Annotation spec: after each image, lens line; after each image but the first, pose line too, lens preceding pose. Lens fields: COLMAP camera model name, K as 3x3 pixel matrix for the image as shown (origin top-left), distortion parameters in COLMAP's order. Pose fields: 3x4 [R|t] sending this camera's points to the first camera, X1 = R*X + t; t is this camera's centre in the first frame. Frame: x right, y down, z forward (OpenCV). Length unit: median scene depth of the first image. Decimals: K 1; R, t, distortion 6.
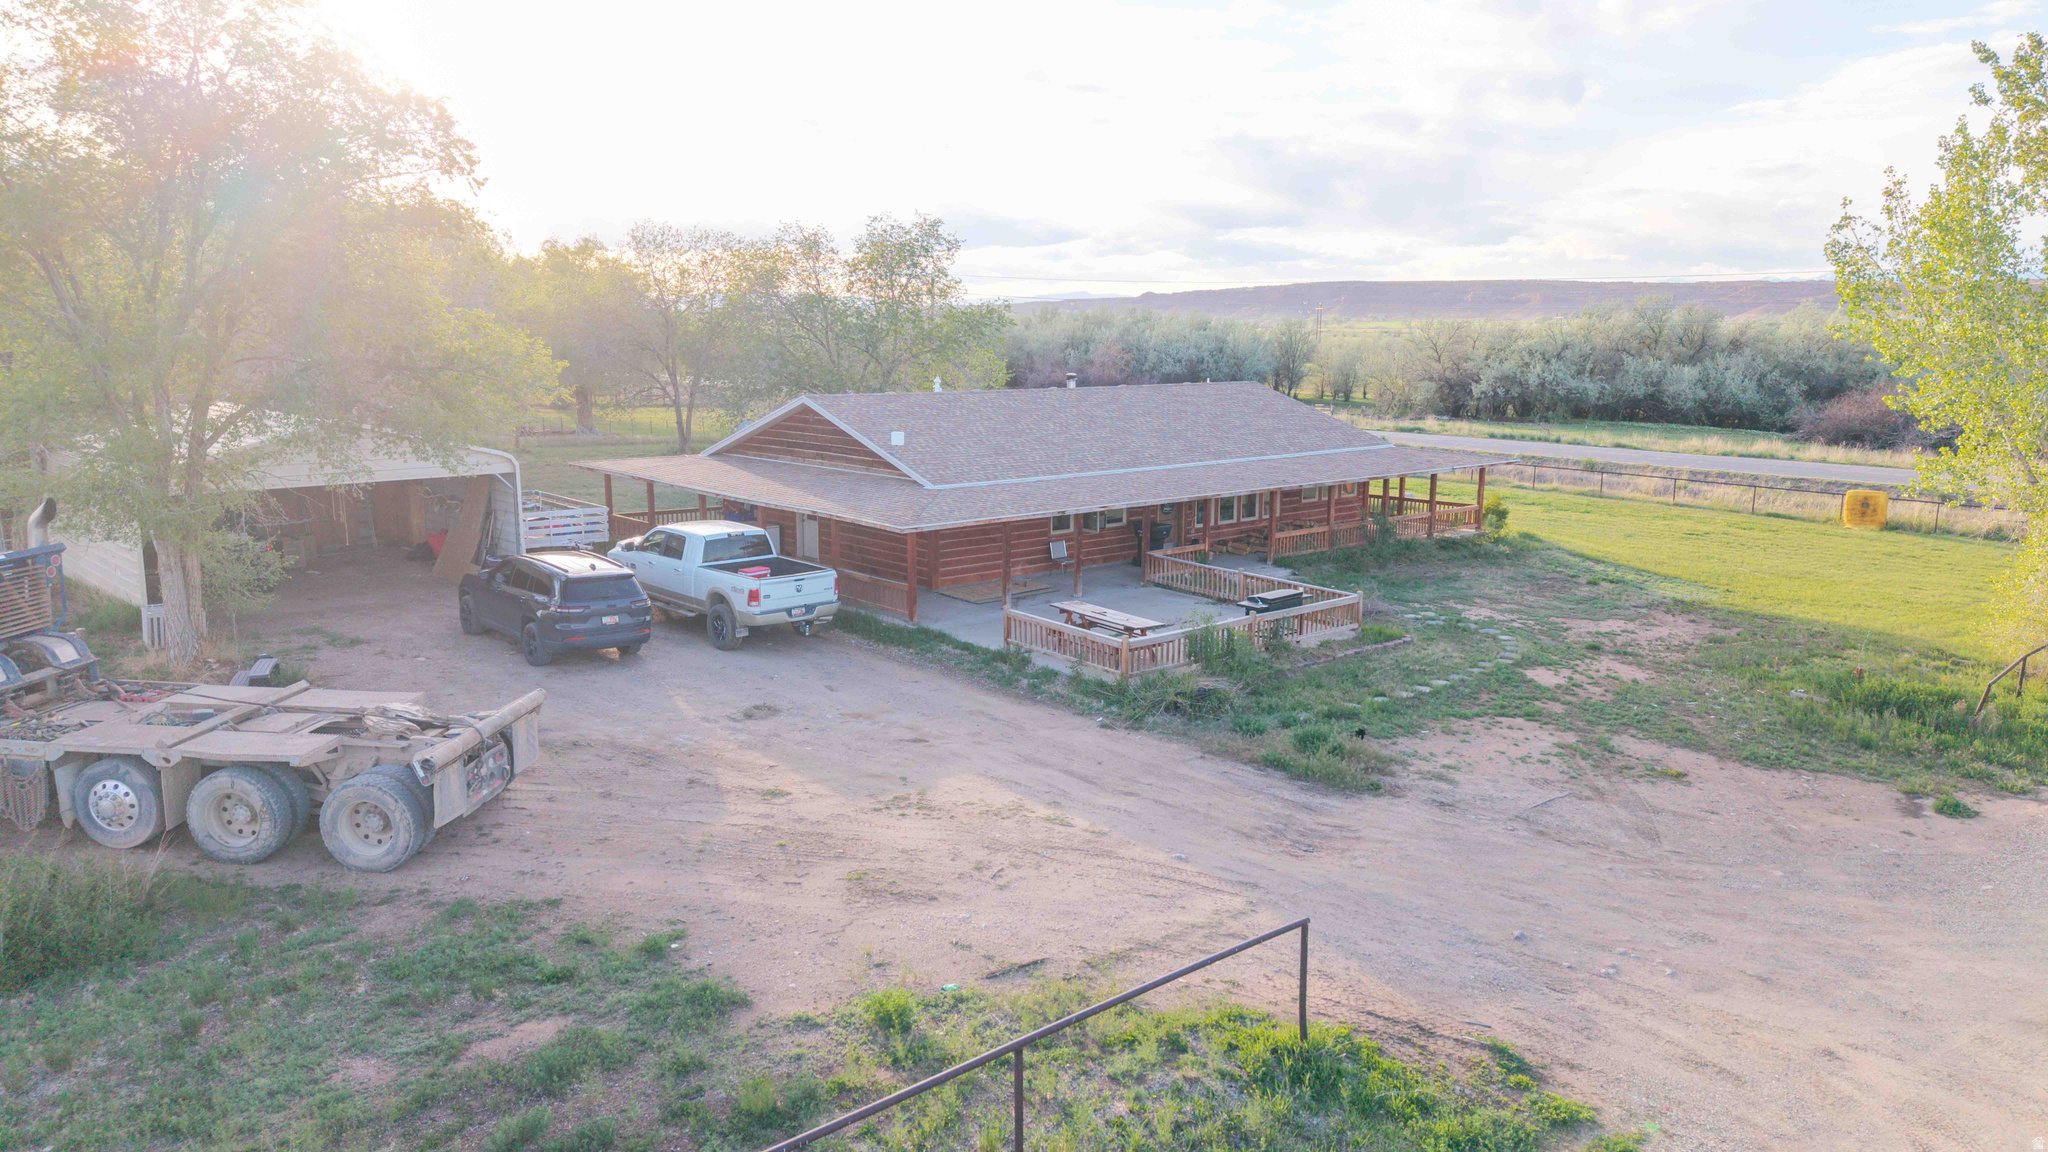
lens RADIAL K [[1363.1, 0, 1026.3], [0, 1363.1, 574.6], [0, 0, 1]] dist [0.070470, -0.060730]
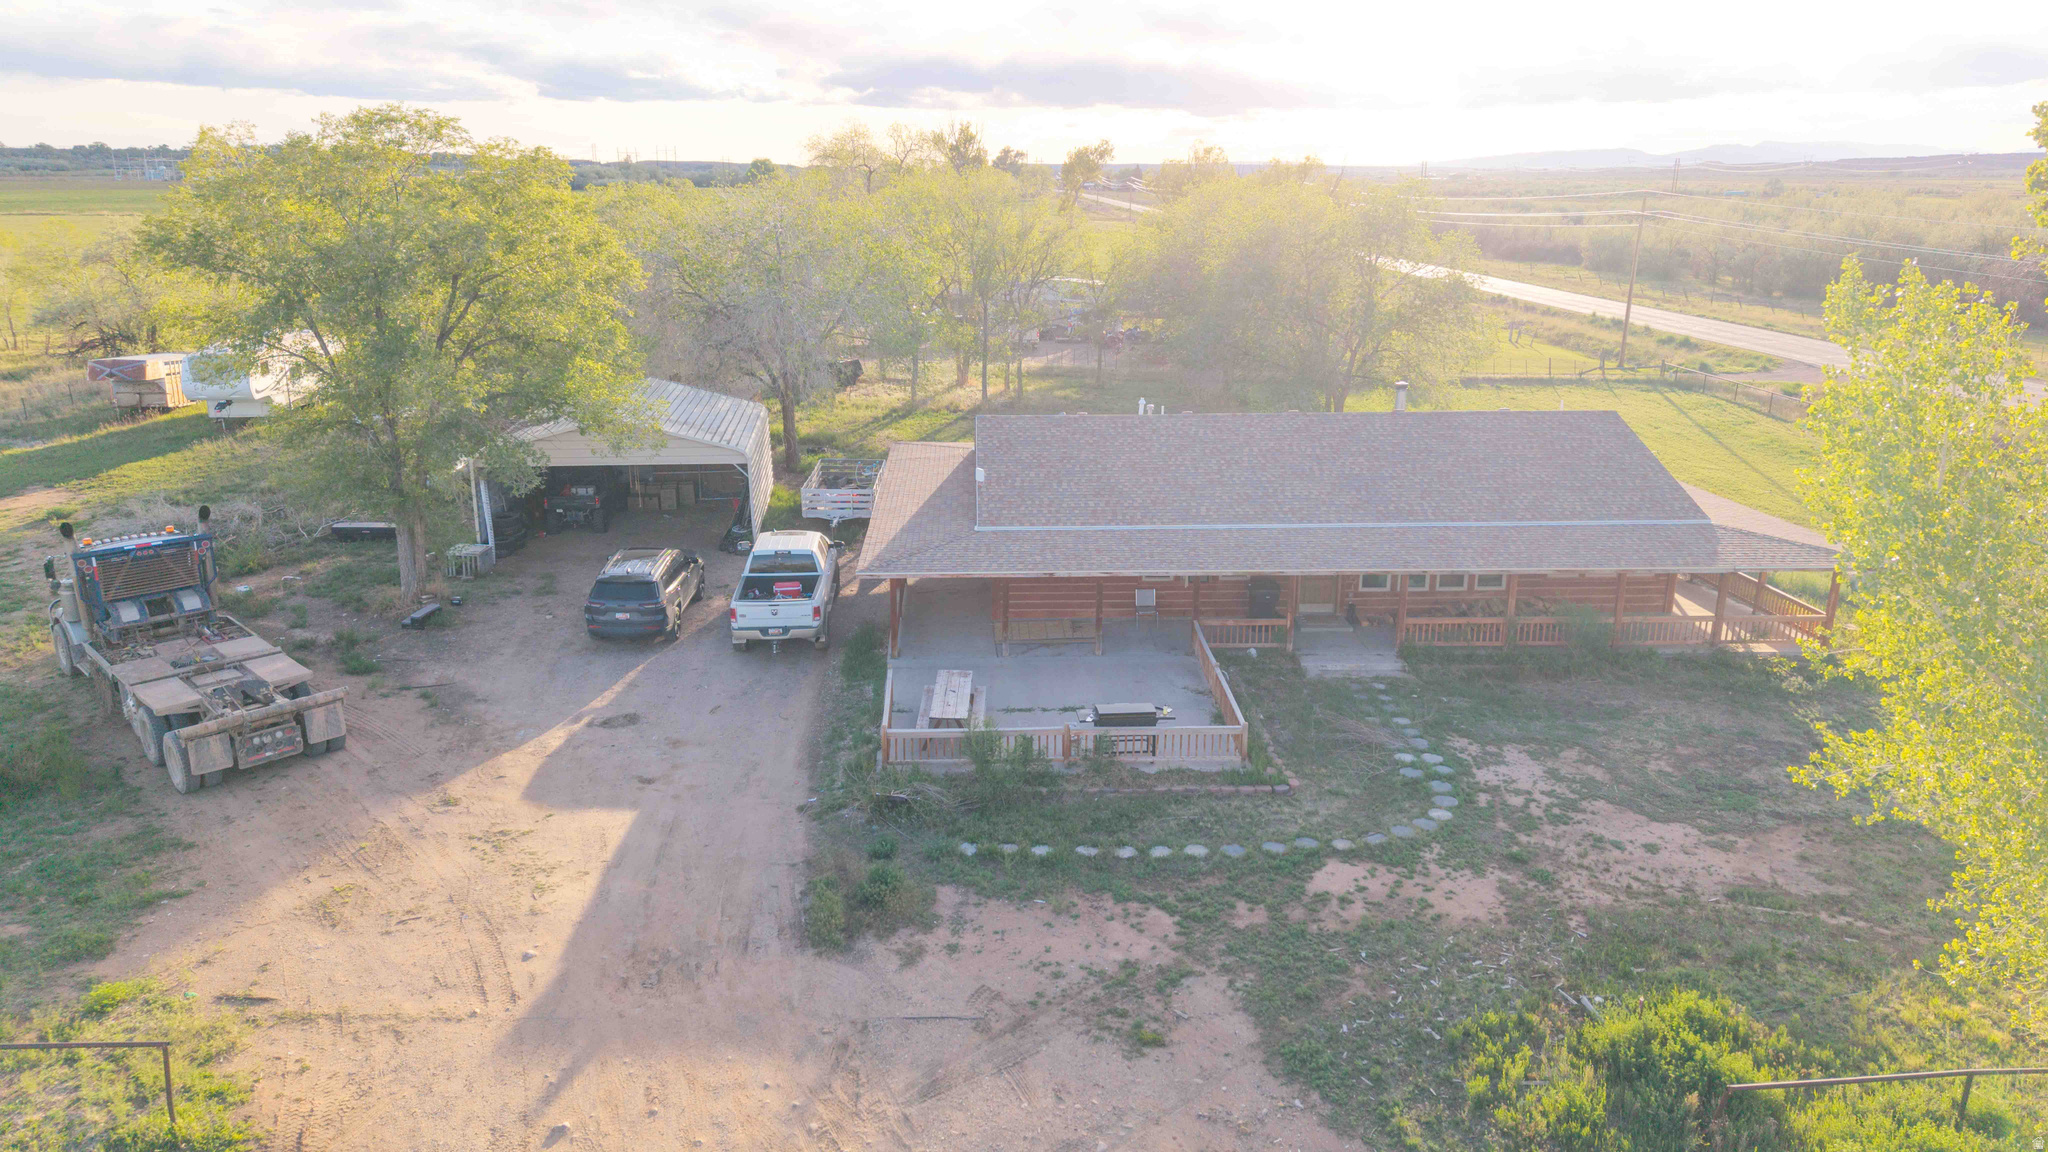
lens RADIAL K [[1367.9, 0, 1026.3], [0, 1367.9, 568.9], [0, 0, 1]] dist [0.053024, -0.036050]
pose [[0.784904, 0.164255, -0.597450, 0.684322], [-0.108547, 0.985763, 0.128408, -0.197185], [0.610036, -0.035937, 0.791559, 0.210385]]
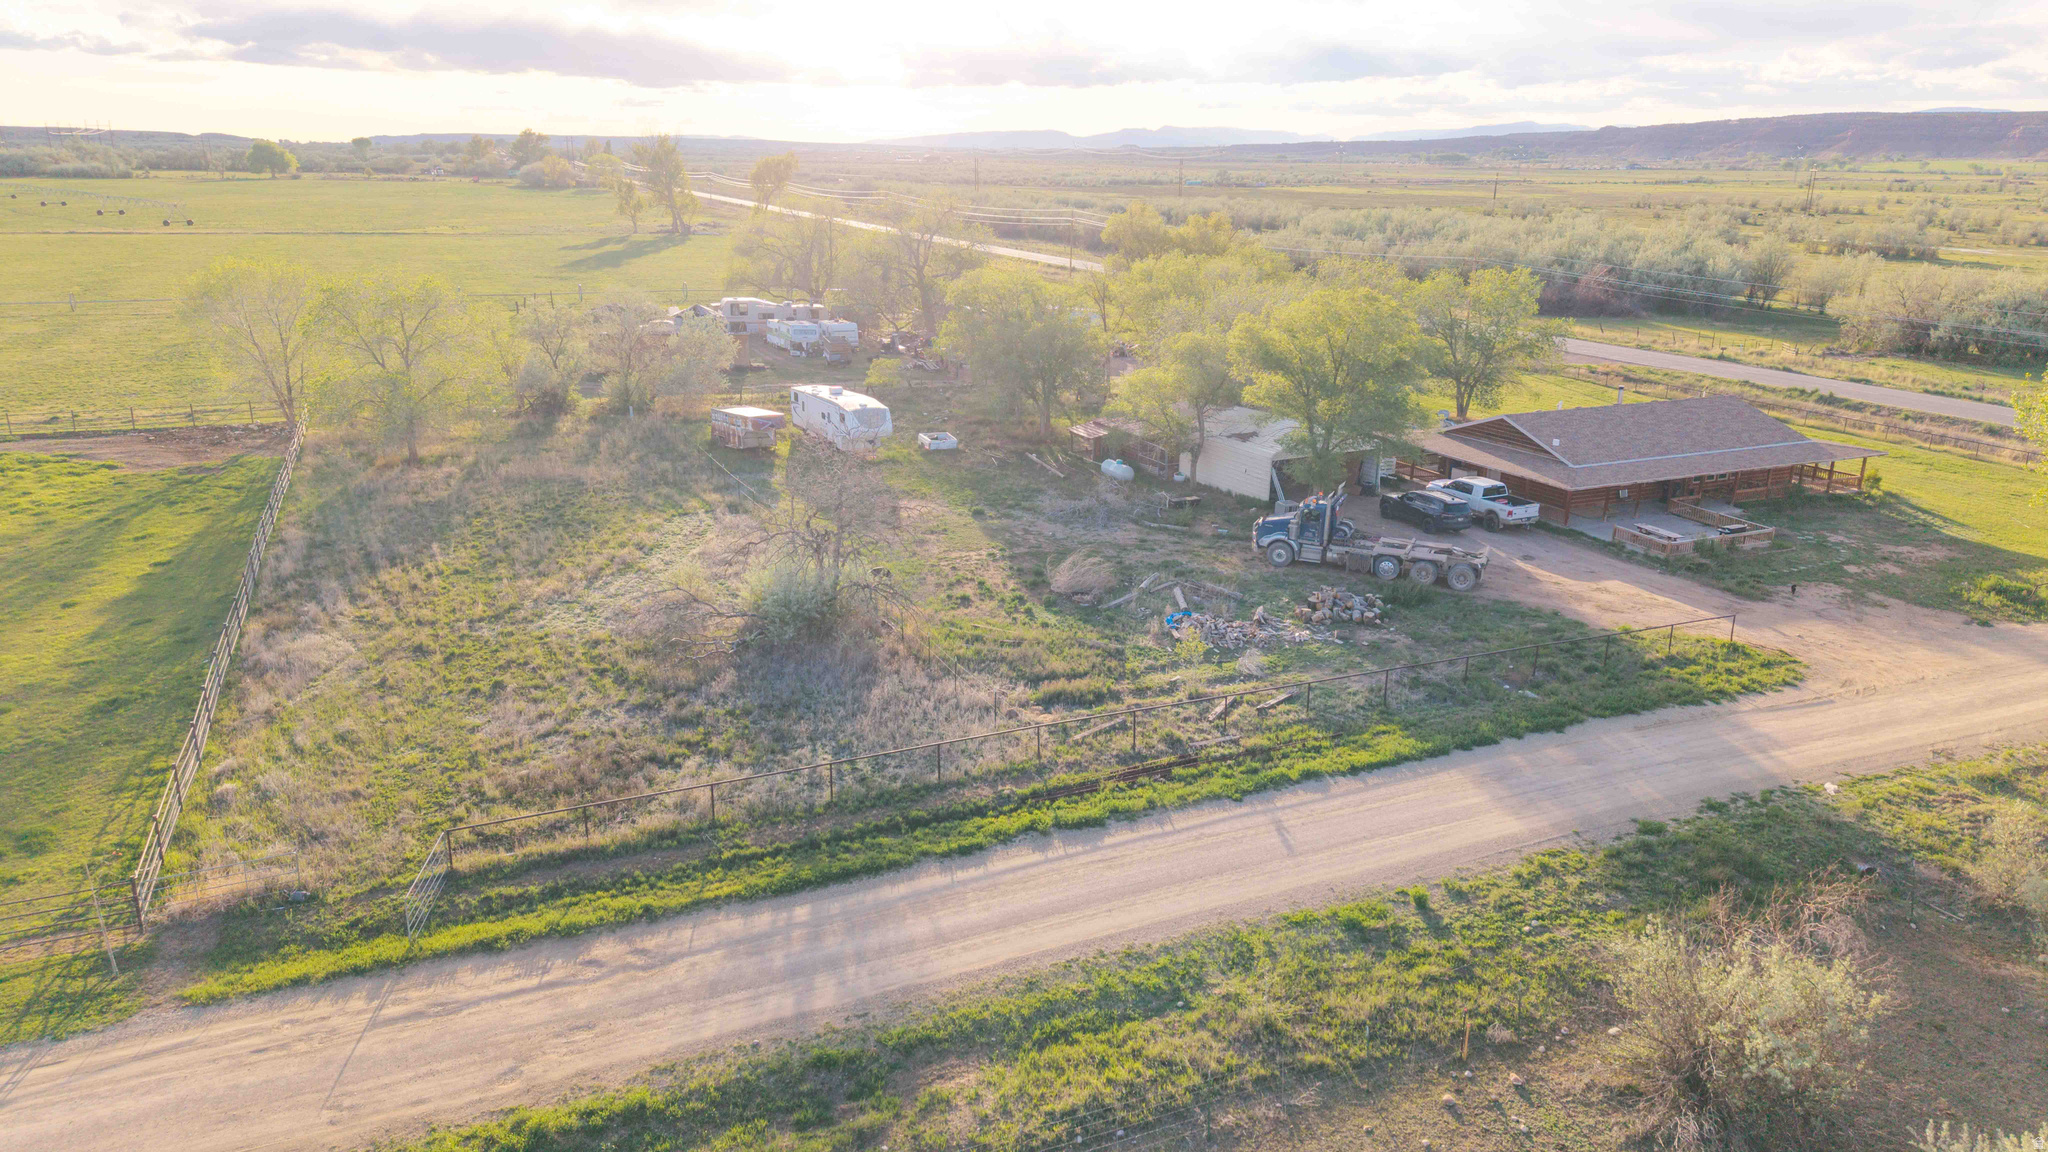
lens RADIAL K [[1367.9, 0, 1026.3], [0, 1367.9, 568.9], [0, 0, 1]] dist [0.053024, -0.036050]
pose [[0.957540, 0.083482, -0.275949, -0.342170], [-0.053087, 0.991847, 0.115846, -0.131083], [0.283370, -0.096278, 0.954166, -1.736348]]
